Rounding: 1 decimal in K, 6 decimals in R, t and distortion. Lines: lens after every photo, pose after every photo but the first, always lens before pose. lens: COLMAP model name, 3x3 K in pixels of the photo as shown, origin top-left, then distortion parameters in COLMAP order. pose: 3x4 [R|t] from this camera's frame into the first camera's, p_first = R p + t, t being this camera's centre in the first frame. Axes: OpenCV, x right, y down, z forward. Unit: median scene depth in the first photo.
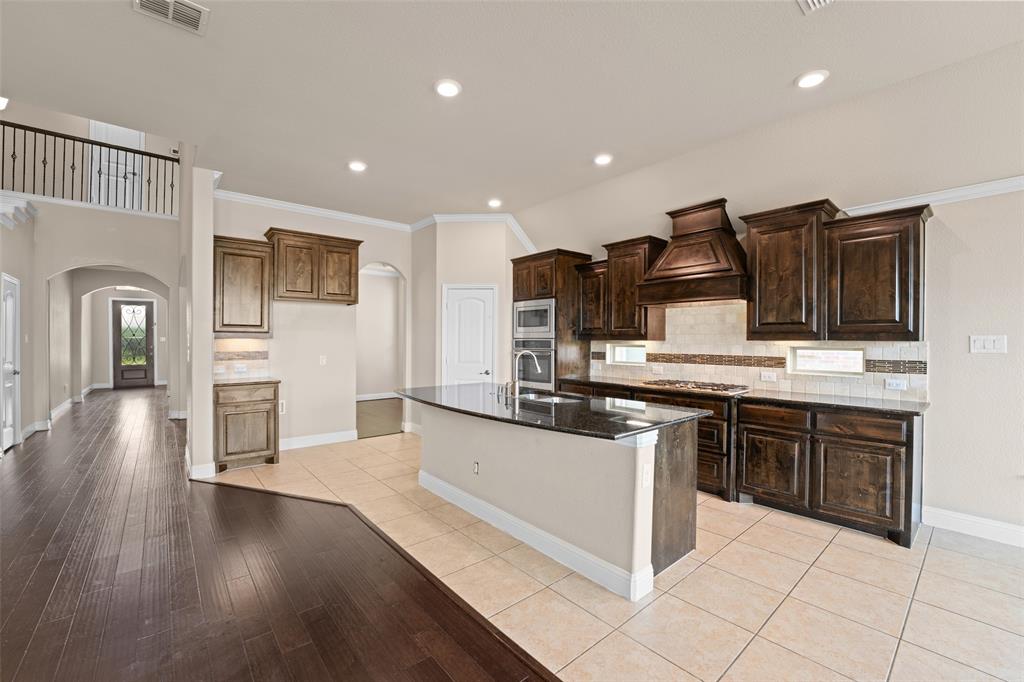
lens RADIAL K [[420.4, 0, 510.2], [0, 420.4, 342.7], [0, 0, 1]] dist [-0.024213, 0.002331]
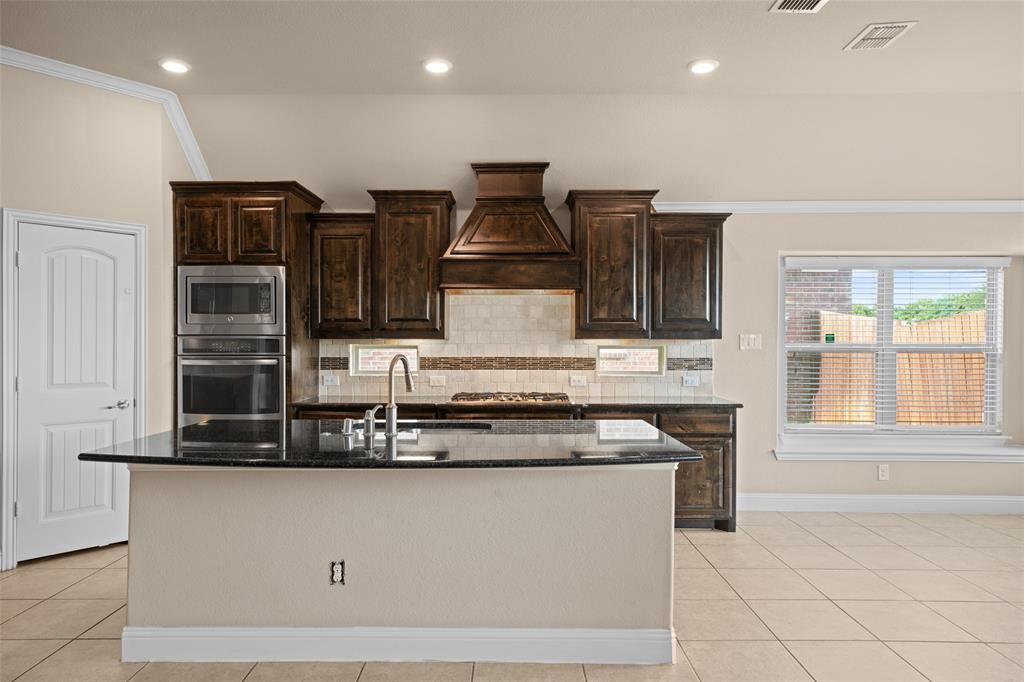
lens RADIAL K [[638.2, 0, 510.1], [0, 638.2, 346.4], [0, 0, 1]] dist [0.023386, -0.003226]
pose [[0.652584, -0.007266, 0.757681, -0.396021], [0.004751, 0.999974, 0.005497, 0.001839], [-0.757701, 0.000012, 0.652602, 0.203816]]
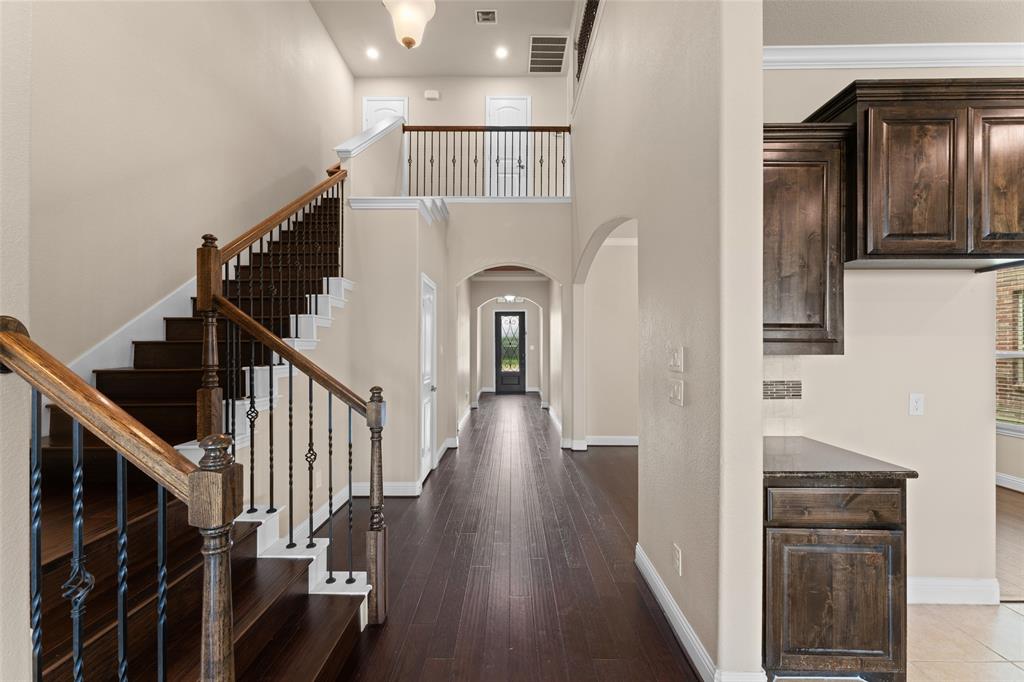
lens RADIAL K [[420.4, 0, 507.0], [0, 420.4, 340.2], [0, 0, 1]] dist [-0.024213, 0.002331]
pose [[0.755139, -0.012329, -0.655449, -0.567080], [-0.000371, 0.999815, -0.019234, -0.017630], [0.655565, 0.014767, 0.754994, 0.477598]]
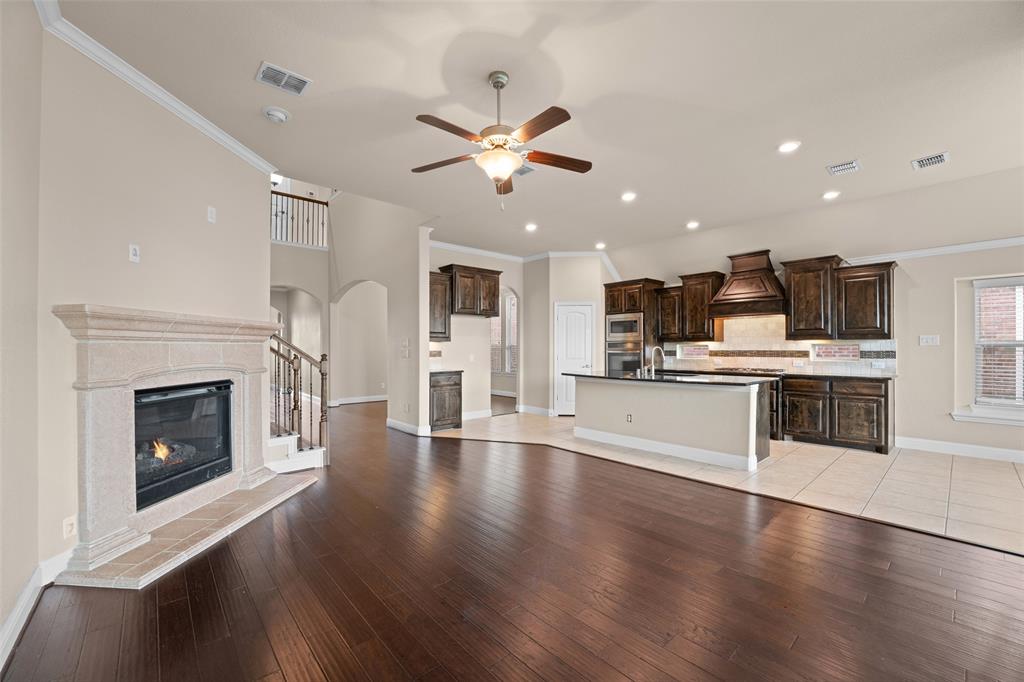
lens RADIAL K [[420.4, 0, 508.3], [0, 420.4, 345.8], [0, 0, 1]] dist [-0.024213, 0.002331]
pose [[0.999756, -0.005595, 0.021380, -0.414688], [0.005846, 0.999915, -0.011675, 0.022493], [-0.021313, 0.011797, 0.999703, -0.444619]]
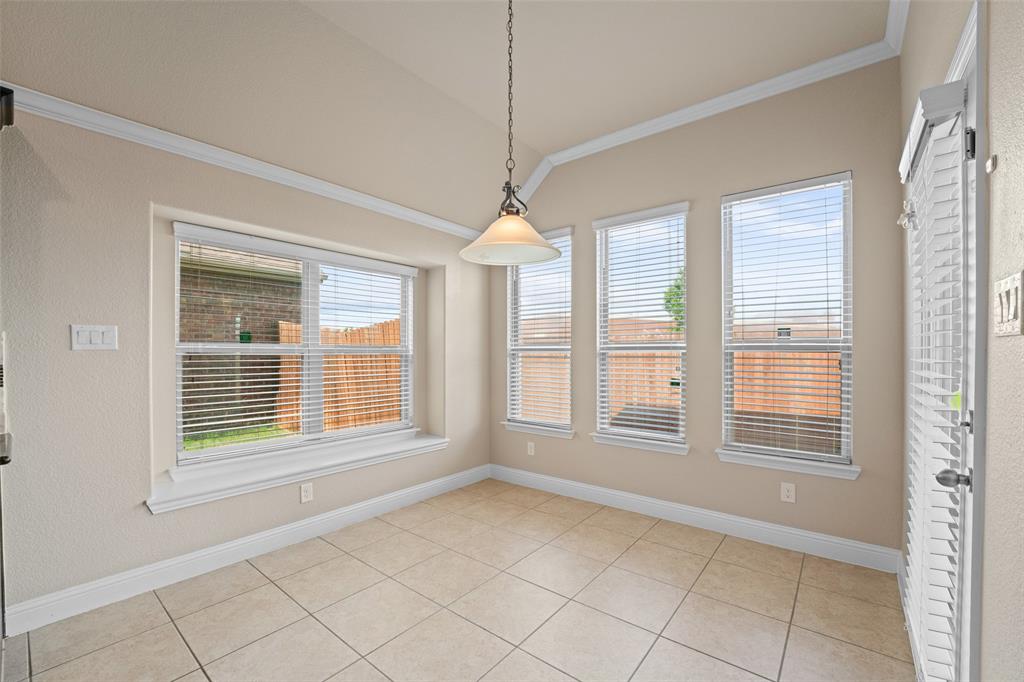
lens RADIAL K [[420.4, 0, 503.4], [0, 420.4, 358.9], [0, 0, 1]] dist [-0.024213, 0.002331]
pose [[-0.170529, -0.015165, 0.985236, 0.205711], [0.007954, 0.999828, 0.016766, 0.021467], [-0.985321, 0.010696, -0.170379, 0.256048]]
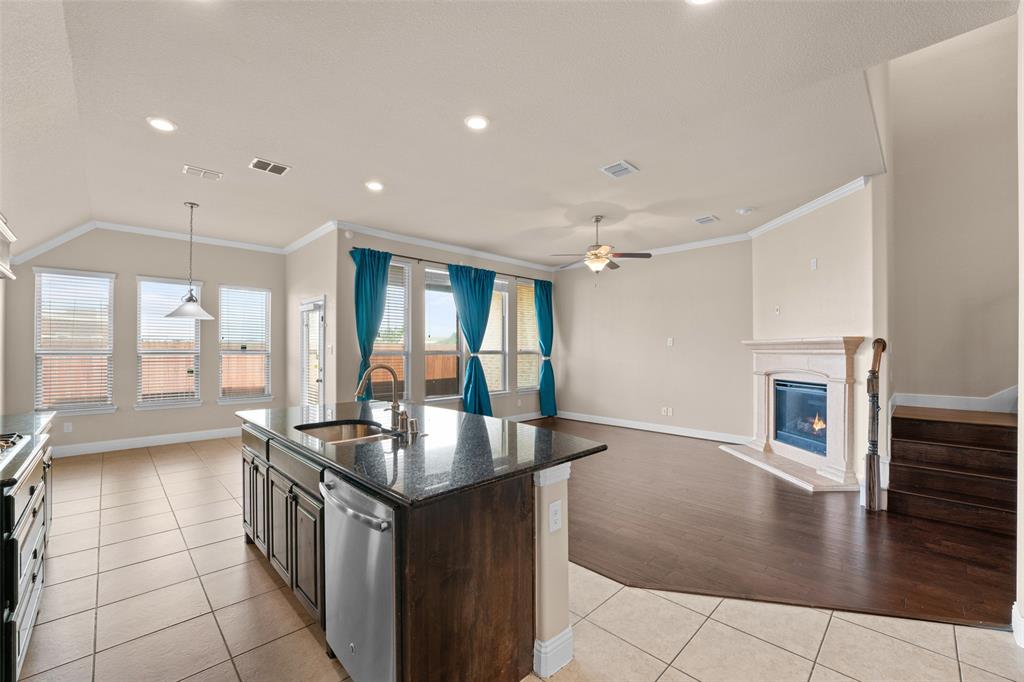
lens RADIAL K [[420.4, 0, 510.0], [0, 420.4, 345.1], [0, 0, 1]] dist [-0.024213, 0.002331]
pose [[-0.997615, -0.007562, -0.068604, -0.092810], [-0.007359, 0.999968, -0.003213, -0.011509], [0.068627, -0.002701, -0.997639, 1.250385]]
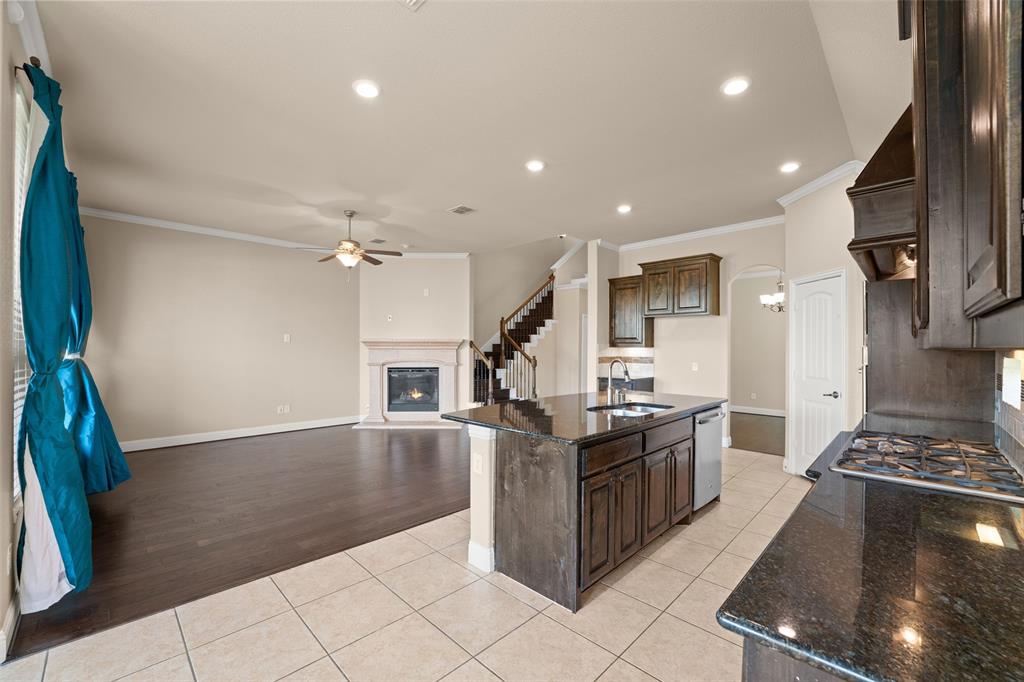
lens RADIAL K [[420.4, 0, 506.2], [0, 420.4, 345.7], [0, 0, 1]] dist [-0.024213, 0.002331]
pose [[0.076857, -0.009554, -0.996996, 0.727341], [-0.009469, 0.999902, -0.010312, 0.001619], [0.996997, 0.010233, 0.076759, 0.481044]]
